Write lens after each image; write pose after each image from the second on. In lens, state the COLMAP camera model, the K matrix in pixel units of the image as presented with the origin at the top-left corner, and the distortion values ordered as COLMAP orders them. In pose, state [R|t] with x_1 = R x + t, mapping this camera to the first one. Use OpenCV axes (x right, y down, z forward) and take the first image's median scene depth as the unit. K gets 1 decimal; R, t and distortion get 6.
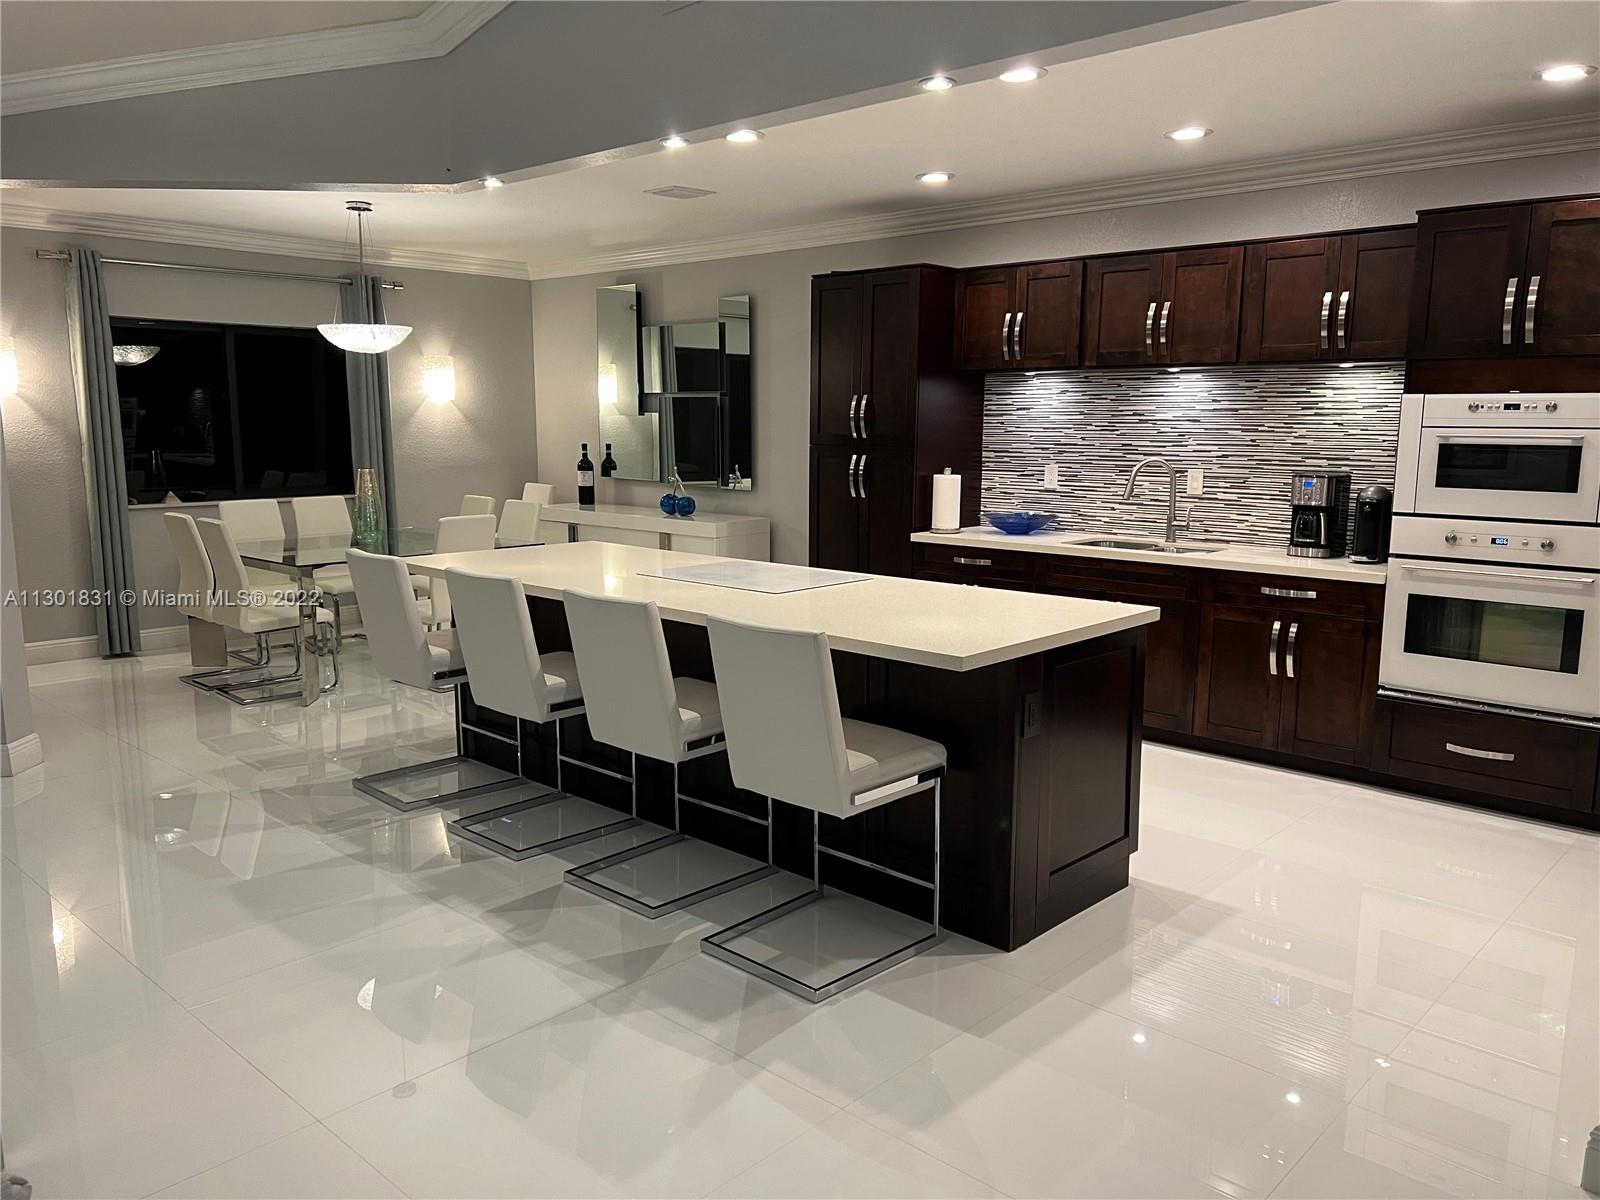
lens RADIAL K [[1199.4, 0, 802.0], [0, 1199.4, 602.4], [0, 0, 1]] dist [0.033598, -0.015387]
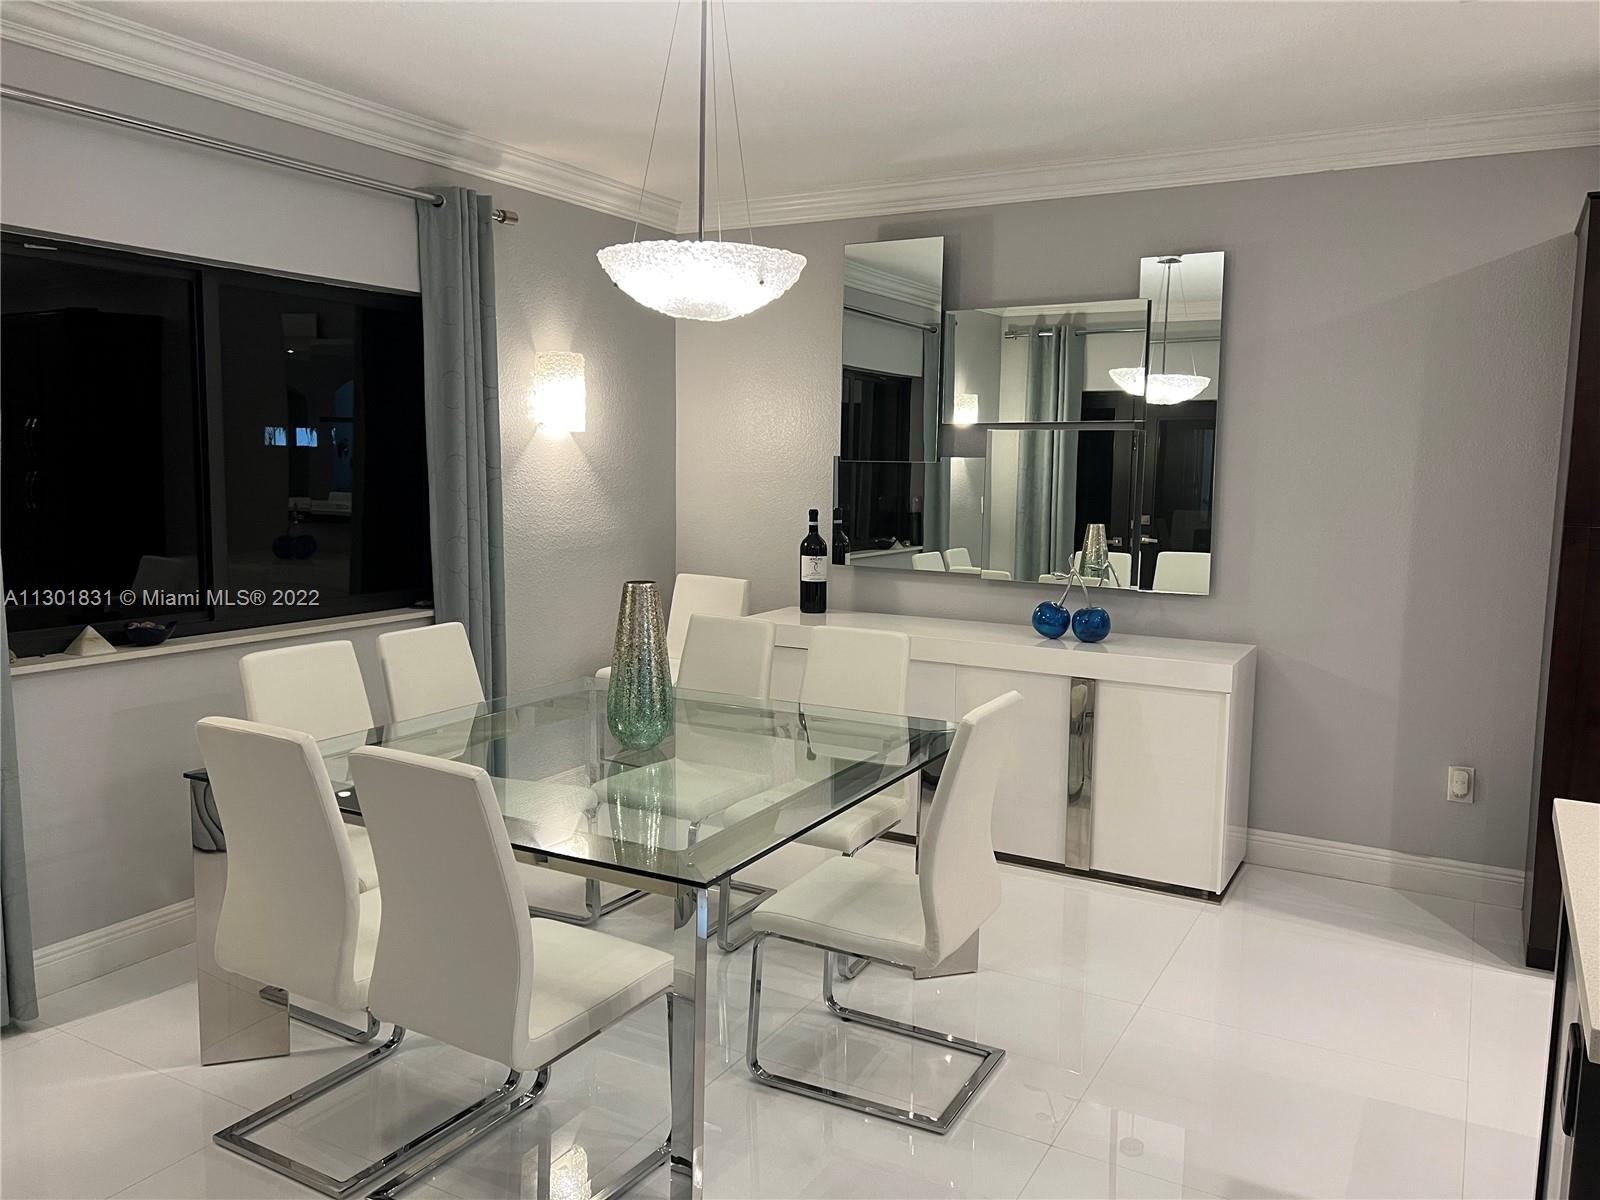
lens RADIAL K [[1199.4, 0, 797.9], [0, 1199.4, 597.2], [0, 0, 1]] dist [0.033598, -0.015387]
pose [[0.972173, -0.017419, 0.233617, -0.324991], [0.025352, 0.999198, -0.030997, -0.071965], [-0.232890, 0.036057, 0.971834, 0.439009]]
